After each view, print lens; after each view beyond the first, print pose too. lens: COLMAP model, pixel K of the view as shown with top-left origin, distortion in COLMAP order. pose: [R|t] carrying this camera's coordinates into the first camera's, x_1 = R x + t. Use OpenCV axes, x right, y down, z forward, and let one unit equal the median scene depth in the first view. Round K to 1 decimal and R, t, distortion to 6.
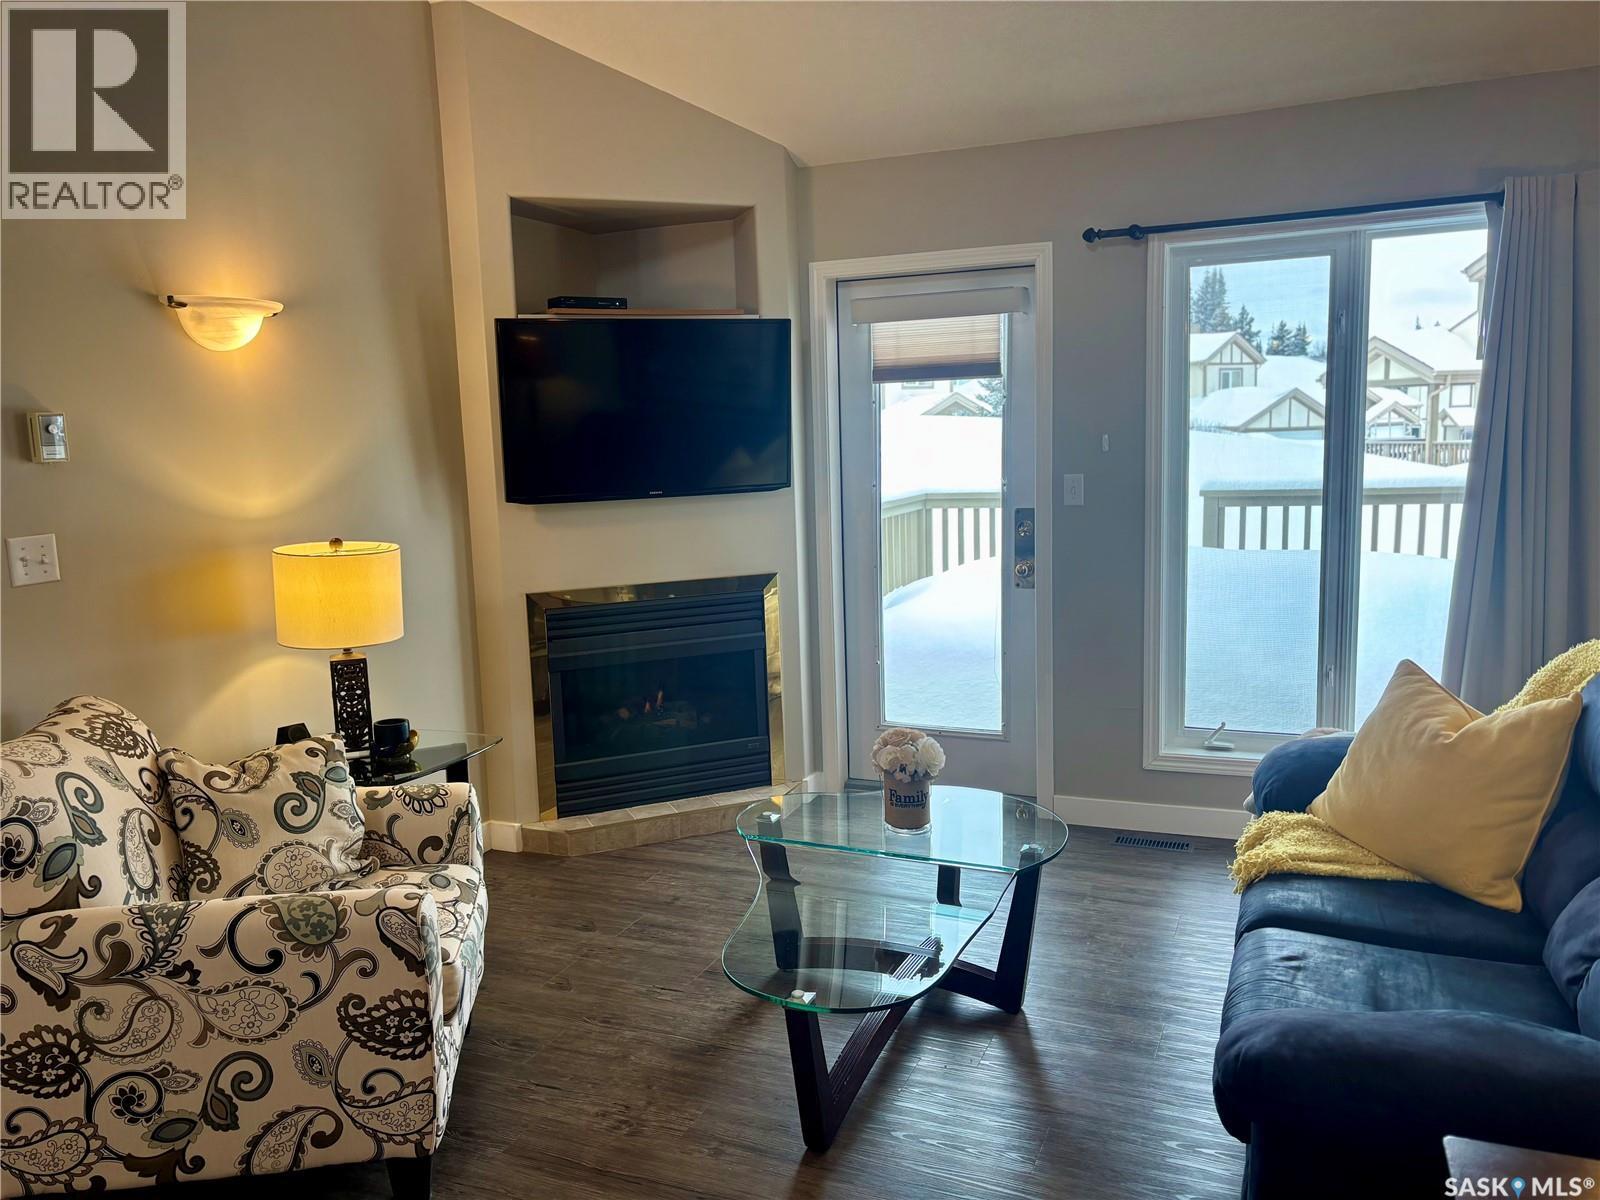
lens RADIAL K [[1209.4, 0, 803.0], [0, 1209.4, 592.1], [0, 0, 1]] dist [0.046745, -0.037781]
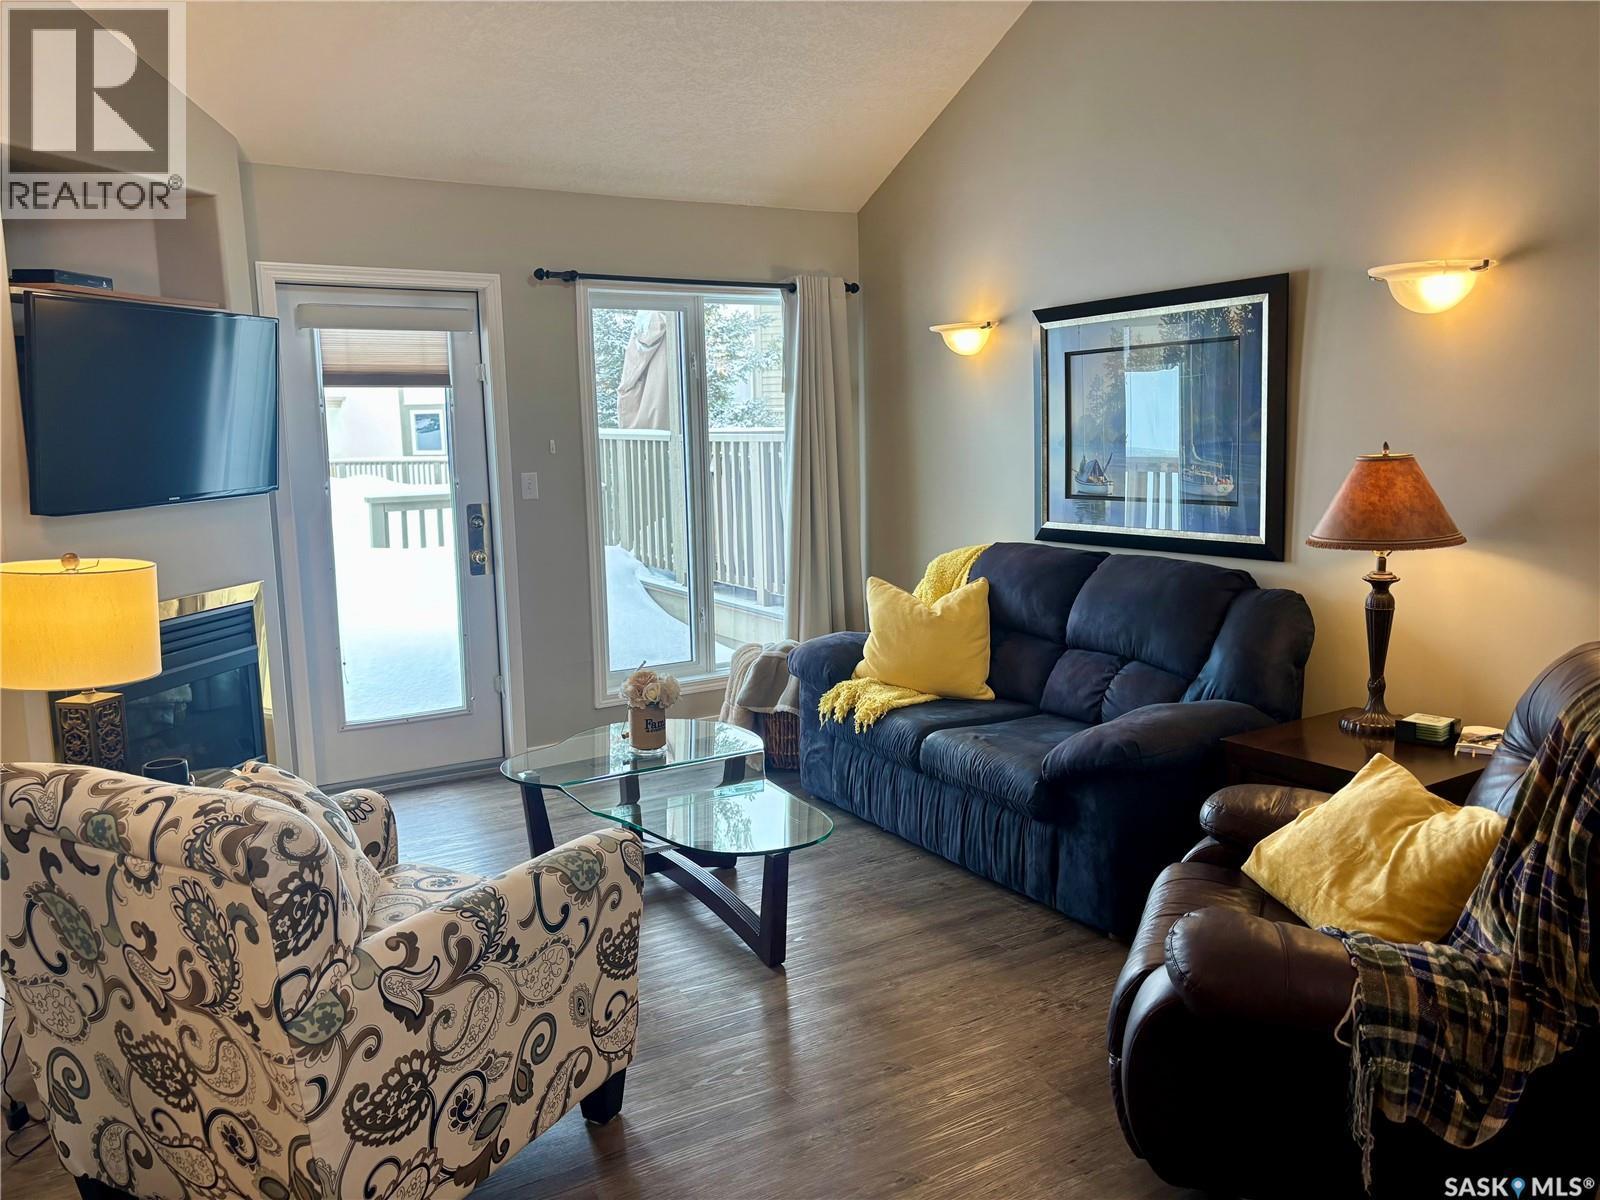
lens RADIAL K [[1209.4, 0, 781.4], [0, 1209.4, 594.9], [0, 0, 1]] dist [0.046745, -0.037781]
pose [[0.587294, -0.095354, 0.803737, -1.119235], [0.109516, 0.993265, 0.037816, 0.006746], [-0.801930, 0.065813, 0.593782, 0.201061]]
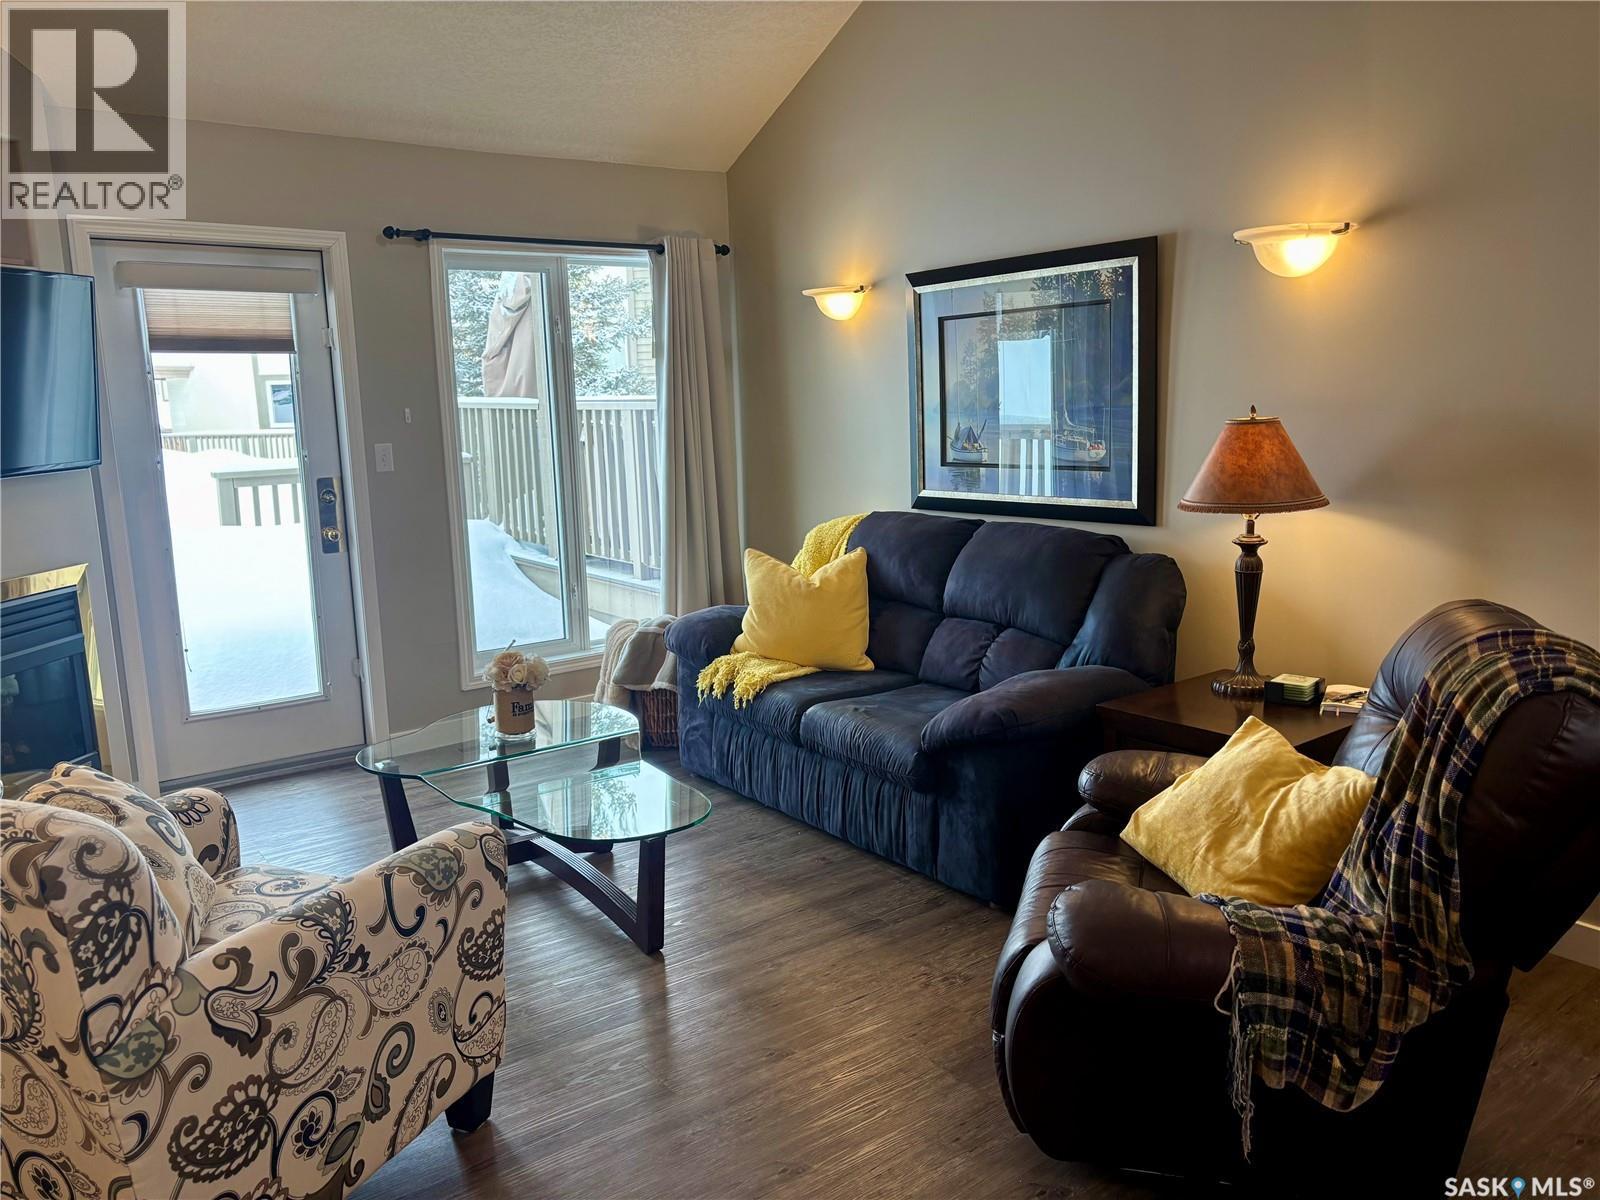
lens RADIAL K [[1209.4, 0, 783.1], [0, 1209.4, 596.8], [0, 0, 1]] dist [0.046745, -0.037781]
pose [[0.503222, -0.127173, 0.854748, -1.070811], [0.123546, 0.989539, 0.074491, 0.008273], [-0.855280, 0.068115, 0.513670, 0.221207]]
